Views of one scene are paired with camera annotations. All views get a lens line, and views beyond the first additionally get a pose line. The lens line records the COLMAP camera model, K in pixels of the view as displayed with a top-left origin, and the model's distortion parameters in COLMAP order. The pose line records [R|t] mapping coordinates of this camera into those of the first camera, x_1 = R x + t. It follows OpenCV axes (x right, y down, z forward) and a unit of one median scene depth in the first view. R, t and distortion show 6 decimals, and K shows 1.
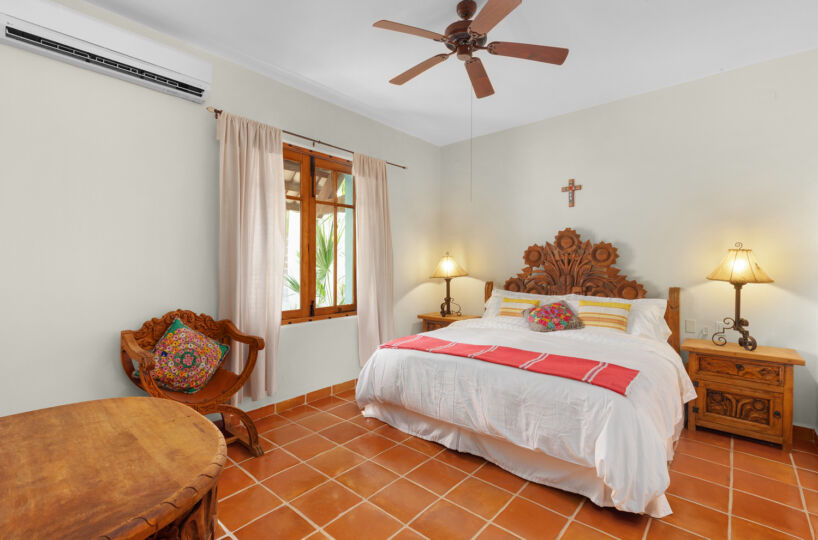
lens RADIAL K [[373.7, 0, 400.8], [0, 373.7, 269.6], [0, 0, 1]] dist [0.008779, -0.000766]
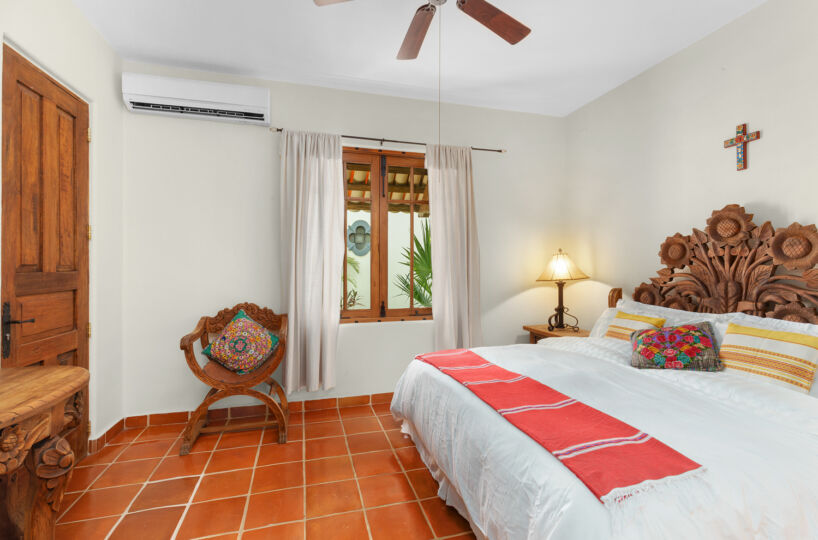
lens RADIAL K [[373.7, 0, 401.1], [0, 373.7, 265.7], [0, 0, 1]] dist [0.008779, -0.000766]
pose [[0.838989, 0.000330, -0.544148, 0.348663], [-0.007177, 0.999920, -0.010459, -0.000909], [0.544101, 0.012680, 0.838924, 0.200611]]
